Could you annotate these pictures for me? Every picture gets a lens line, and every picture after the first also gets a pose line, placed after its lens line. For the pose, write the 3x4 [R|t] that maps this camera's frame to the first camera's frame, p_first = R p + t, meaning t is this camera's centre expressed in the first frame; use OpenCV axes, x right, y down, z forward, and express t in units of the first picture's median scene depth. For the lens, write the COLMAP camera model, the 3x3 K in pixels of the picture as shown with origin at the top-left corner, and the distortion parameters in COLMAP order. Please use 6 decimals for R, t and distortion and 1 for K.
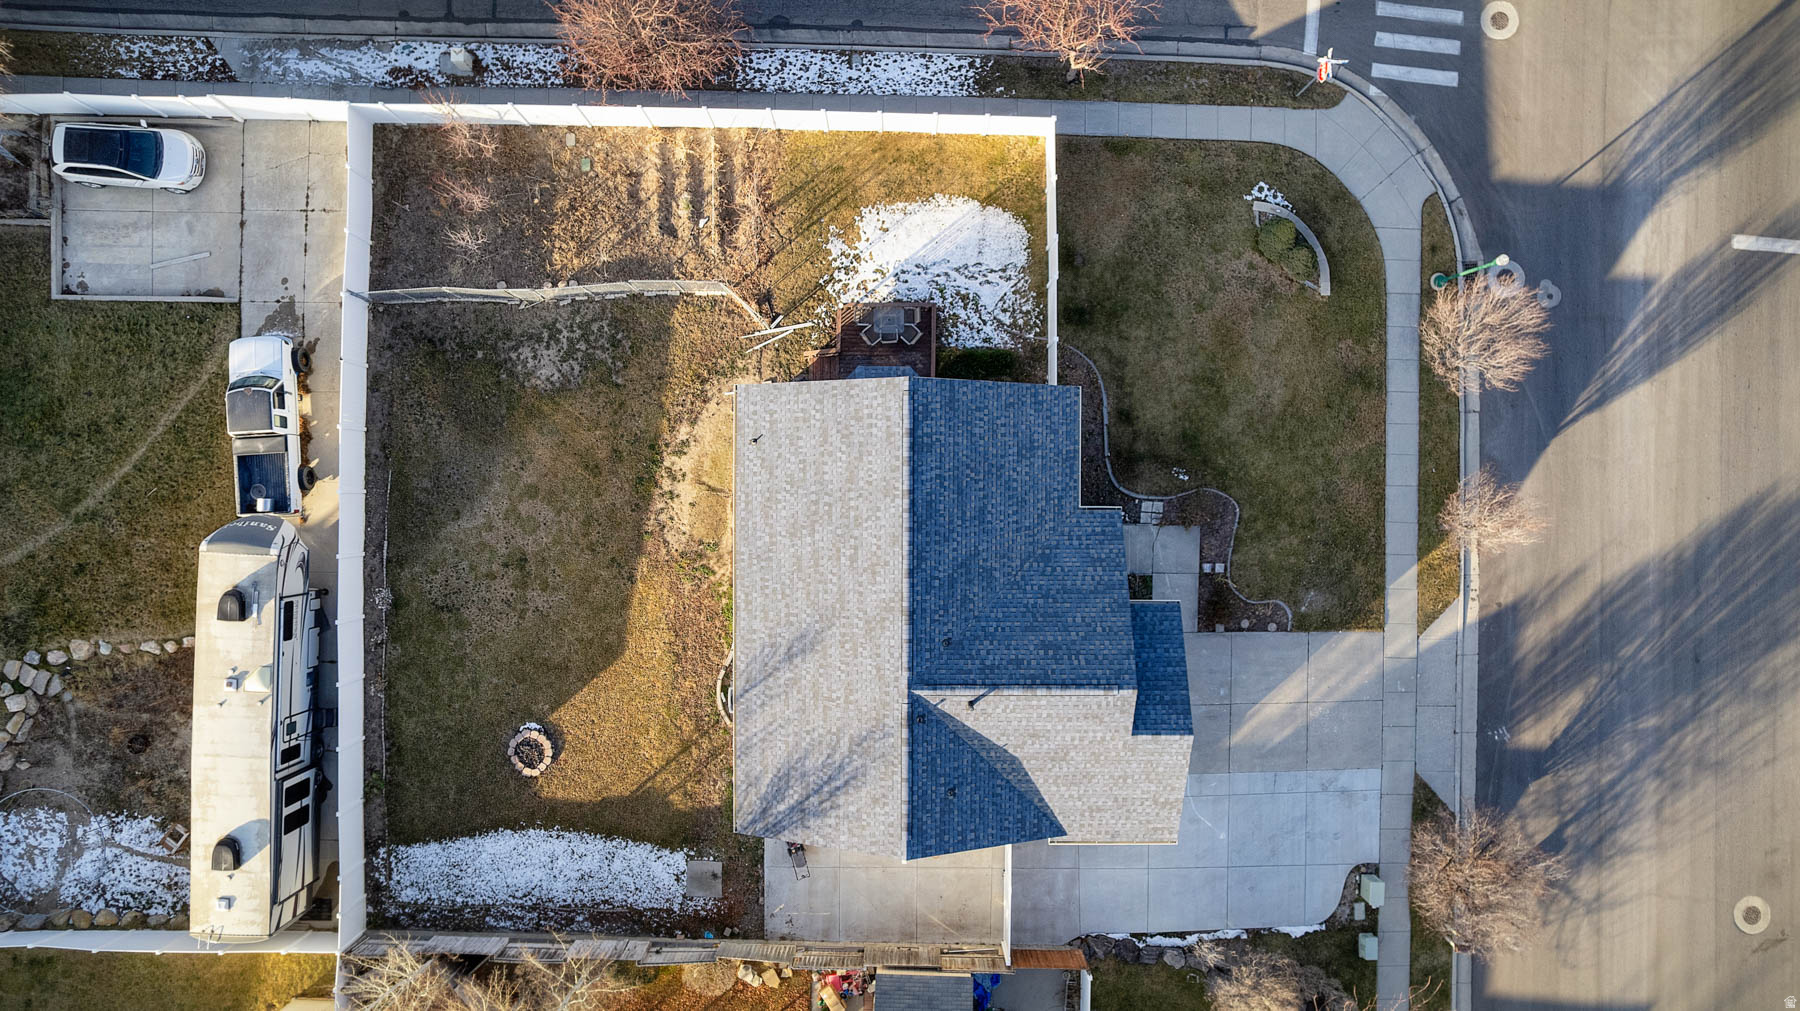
lens RADIAL K [[1152.2, 0, 904.1], [0, 1152.2, 509.1], [0, 0, 1]] dist [-0.065562, 0.056185]
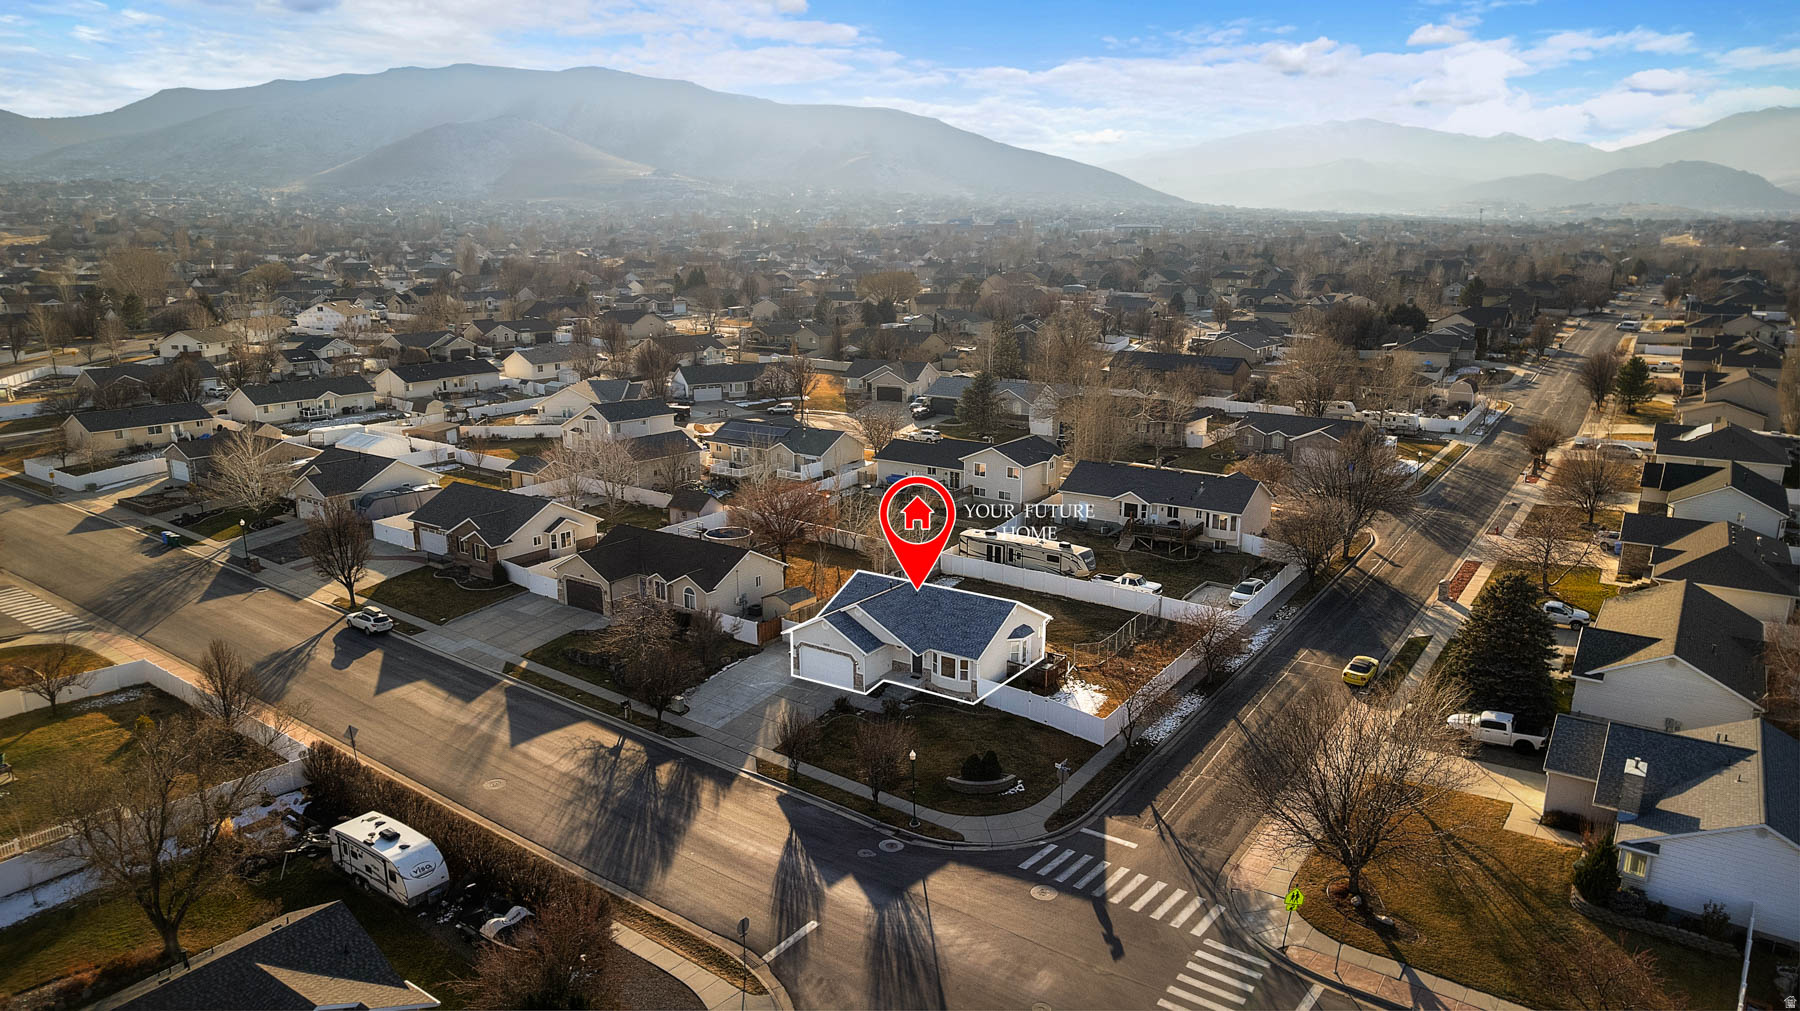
lens RADIAL K [[1152.2, 0, 904.1], [0, 1152.2, 509.1], [0, 0, 1]] dist [-0.065562, 0.056185]
pose [[-0.568818, 0.188300, -0.800618, 1.719207], [-0.822388, -0.143395, 0.550559, -1.030320], [-0.011134, 0.971587, 0.236422, 0.206217]]
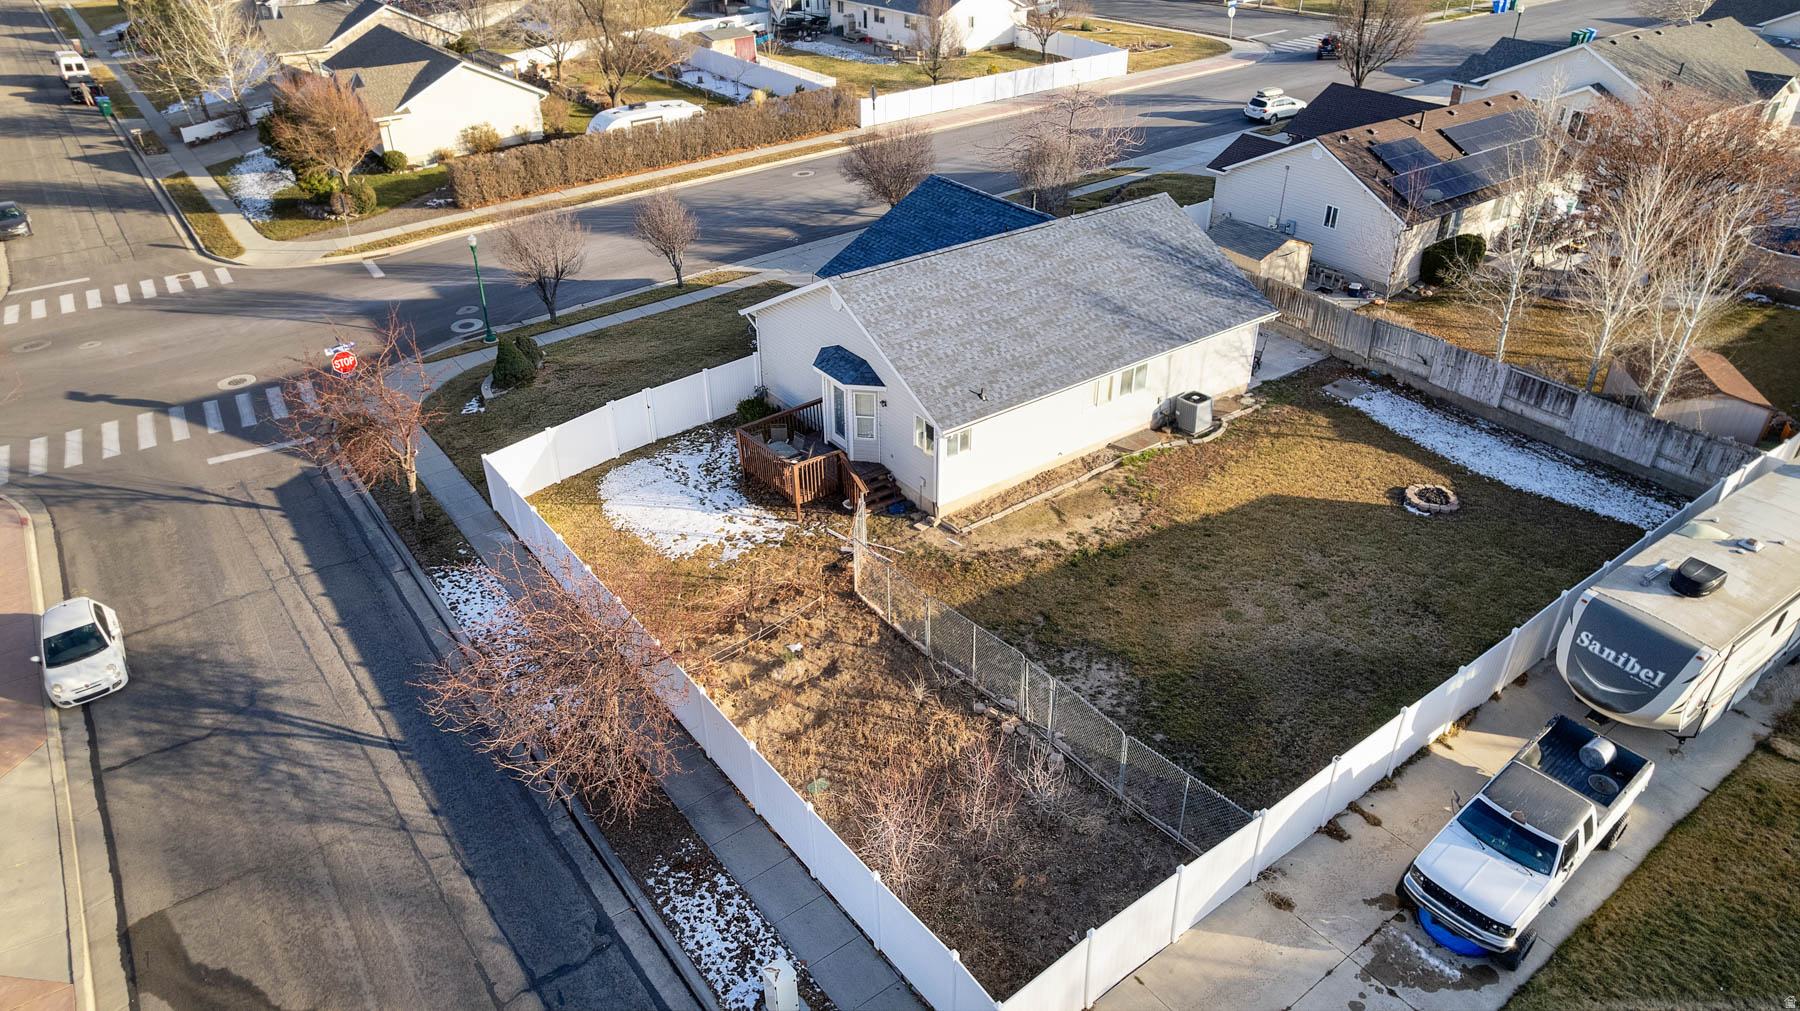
lens RADIAL K [[1152.2, 0, 904.1], [0, 1152.2, 509.1], [0, 0, 1]] dist [-0.065562, 0.056185]
pose [[-0.604709, -0.419722, 0.676876, -0.658894], [0.796367, -0.330660, 0.506423, -0.525991], [0.011259, 0.845280, 0.534205, 0.544364]]
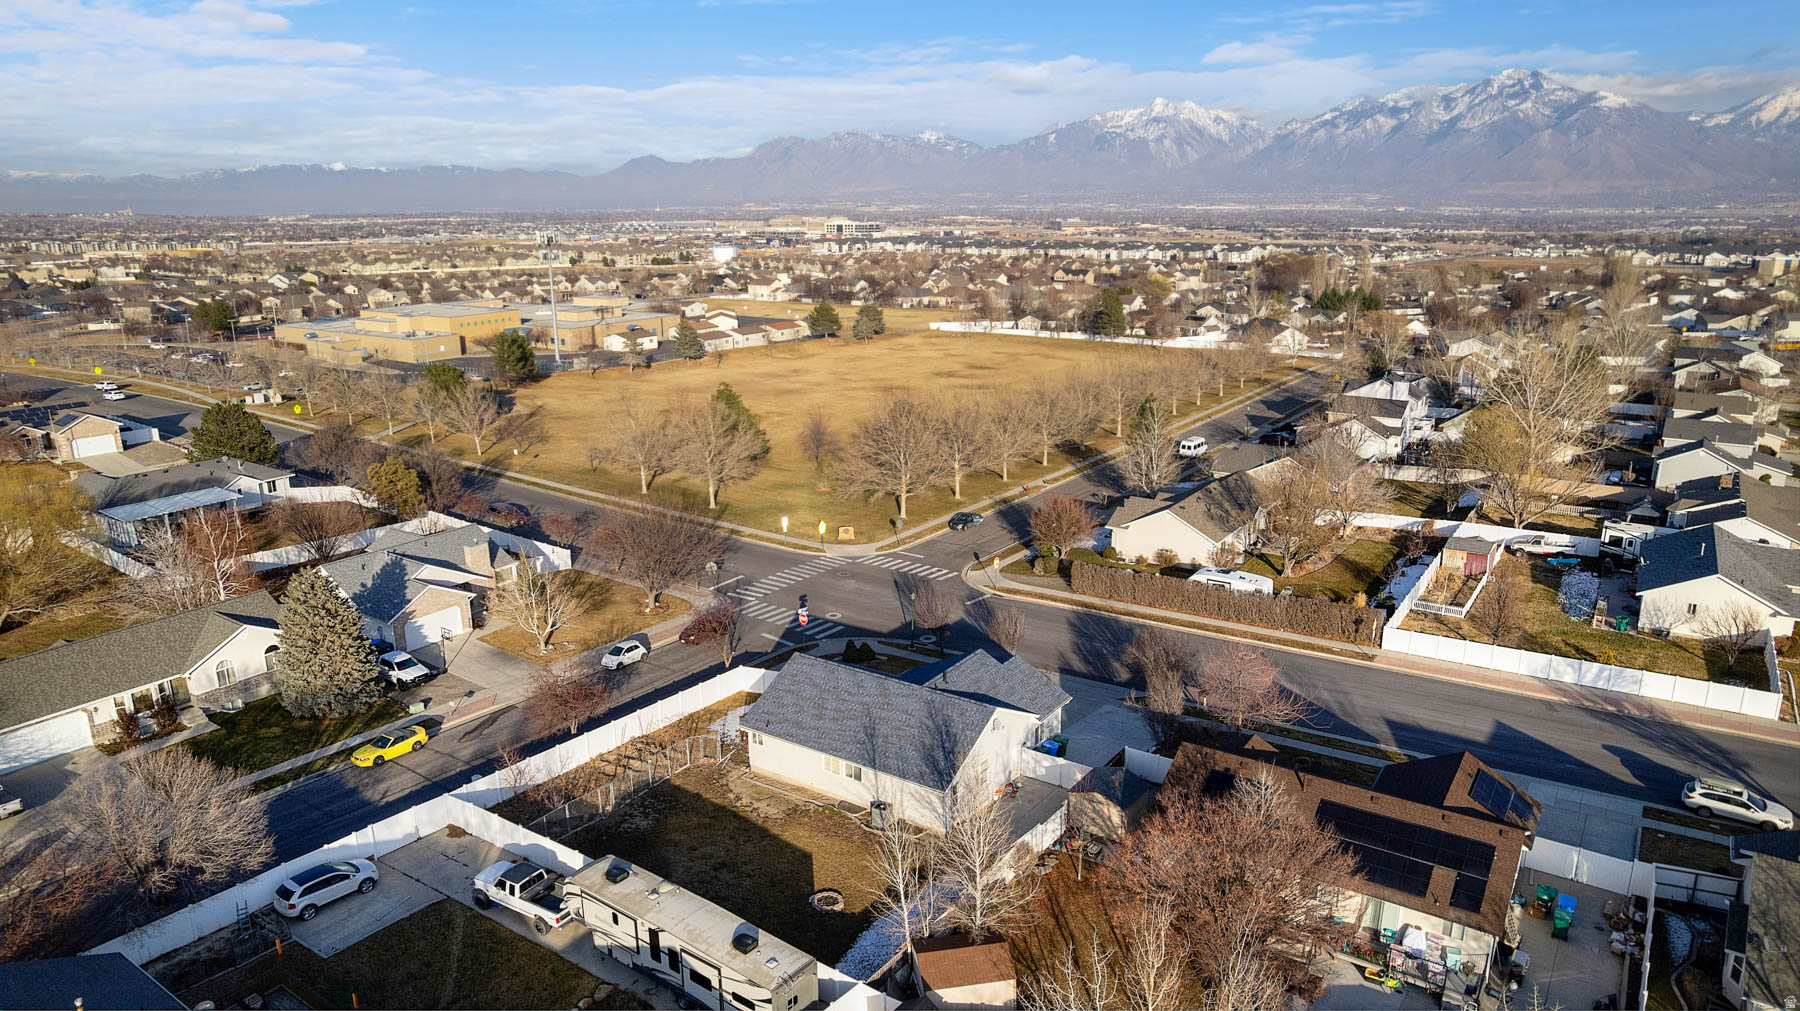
lens RADIAL K [[1157.7, 0, 903.8], [0, 1157.7, 509.0], [0, 0, 1]] dist [-0.086620, 0.083153]
pose [[0.560716, -0.228770, 0.795777, -1.261566], [0.827742, 0.130532, -0.545714, 0.978331], [0.020968, 0.964689, 0.262554, 0.171696]]
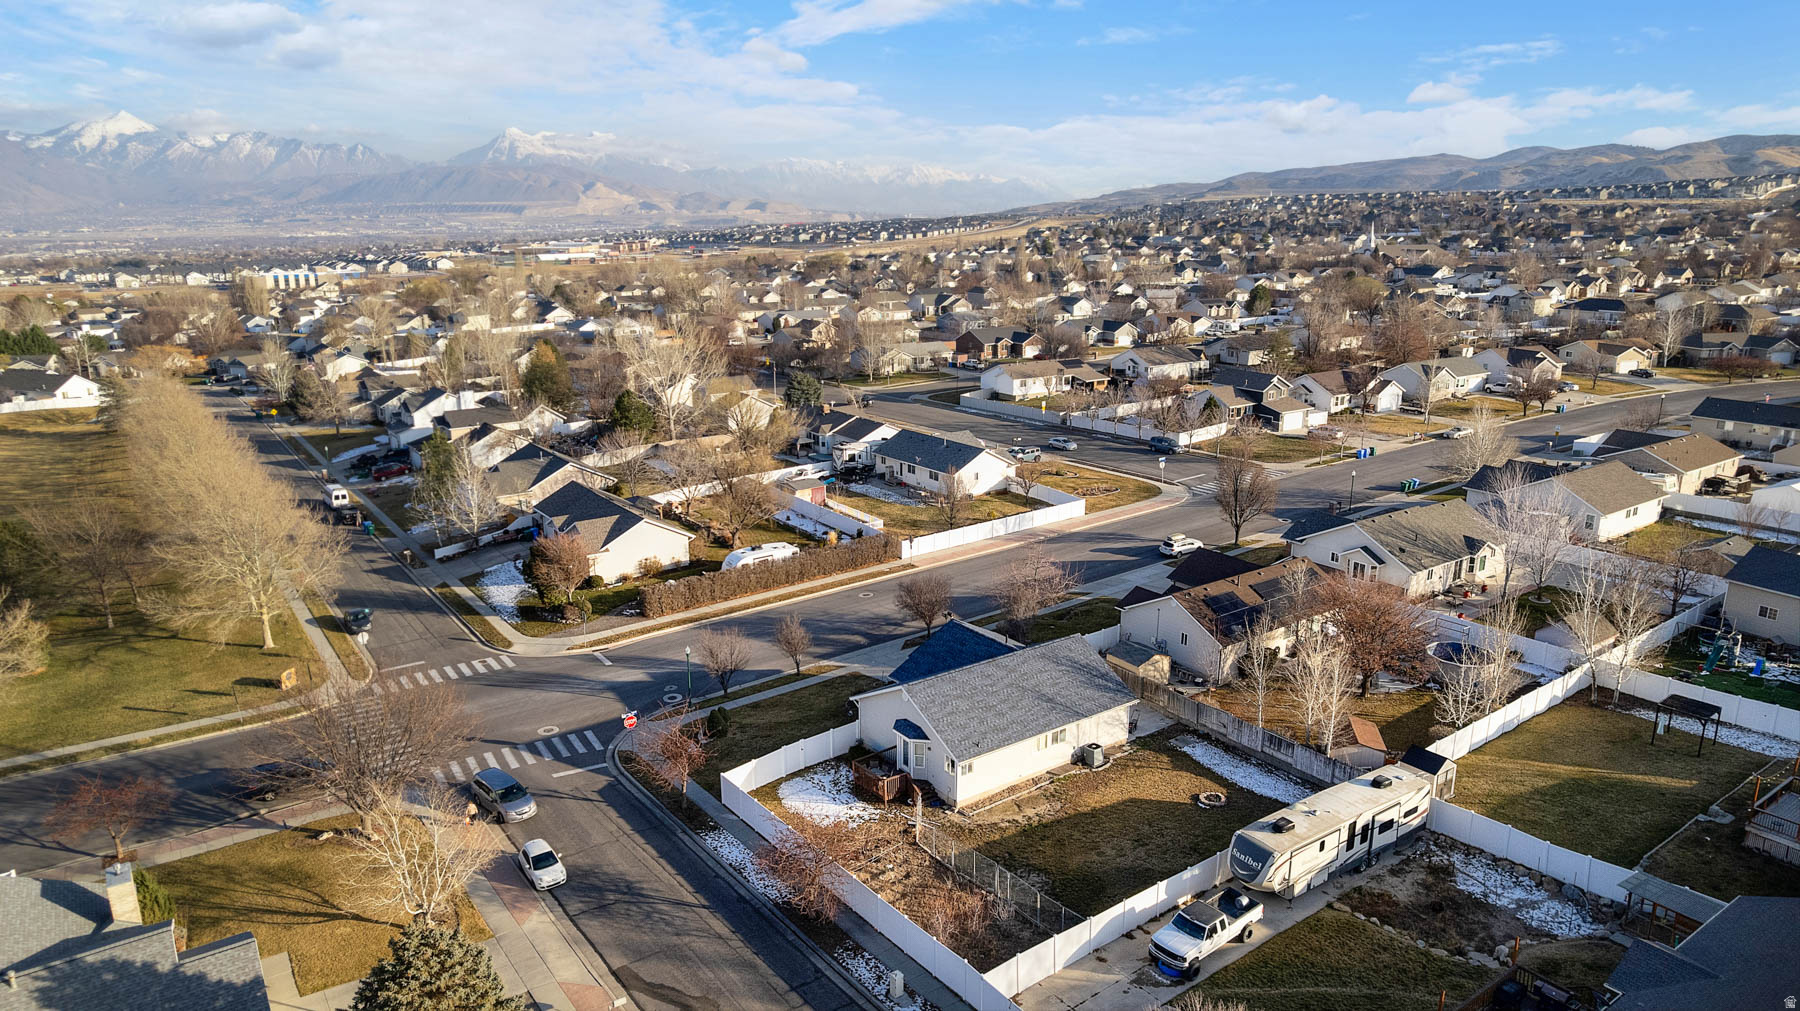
lens RADIAL K [[1152.2, 0, 904.1], [0, 1152.2, 509.1], [0, 0, 1]] dist [-0.065562, 0.056185]
pose [[-0.594720, -0.207943, 0.776575, -1.238436], [0.803883, -0.164551, 0.571572, -1.003123], [0.008932, 0.964200, 0.265024, 0.157490]]
